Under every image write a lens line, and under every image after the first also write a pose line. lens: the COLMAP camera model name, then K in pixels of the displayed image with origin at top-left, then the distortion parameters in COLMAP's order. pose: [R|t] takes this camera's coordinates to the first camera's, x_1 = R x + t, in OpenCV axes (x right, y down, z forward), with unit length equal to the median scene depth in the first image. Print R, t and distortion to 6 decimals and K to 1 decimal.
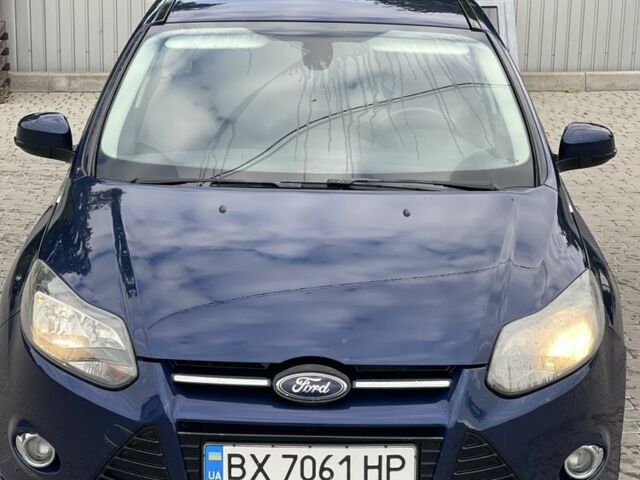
lens RADIAL K [[1591.4, 0, 319.8], [0, 1591.4, 273.1], [0, 0, 1]] dist [0.316735, 0.078524]
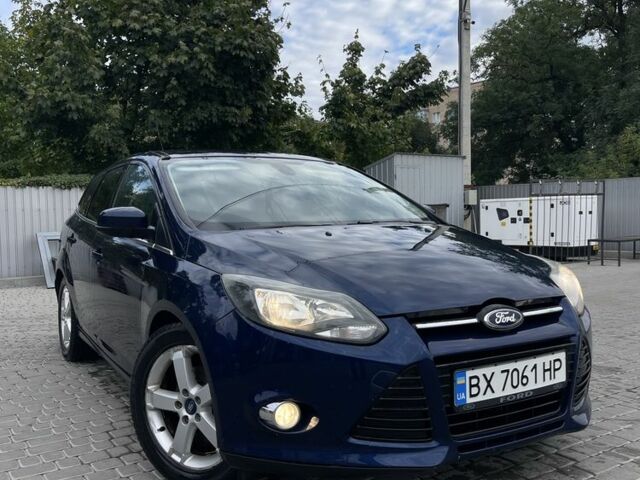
lens RADIAL K [[648.3, 0, 326.0], [0, 648.3, 241.9], [0, 0, 1]] dist [0.044507, -0.014945]
pose [[0.857772, -0.056552, 0.510910, -0.421497], [0.165984, 0.971158, -0.171176, 0.077581], [-0.486494, 0.231633, 0.842419, 0.584159]]
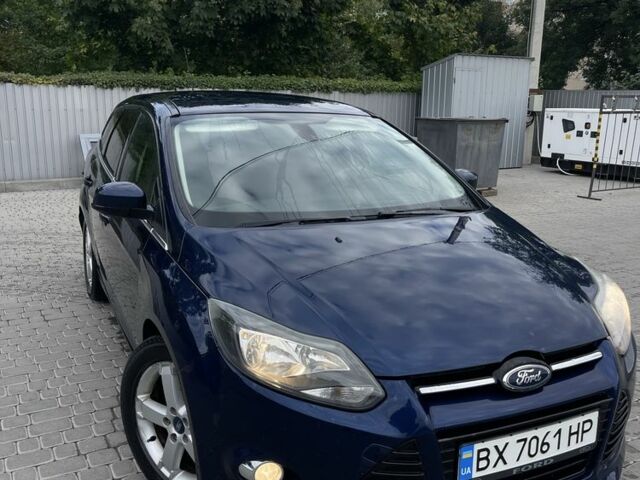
lens RADIAL K [[648.3, 0, 326.0], [0, 648.3, 241.9], [0, 0, 1]] dist [0.044507, -0.014945]
pose [[0.901387, -0.100645, 0.421157, -0.332731], [0.113879, 0.993475, -0.006318, -0.042171], [-0.417773, 0.053656, 0.906966, 0.618324]]
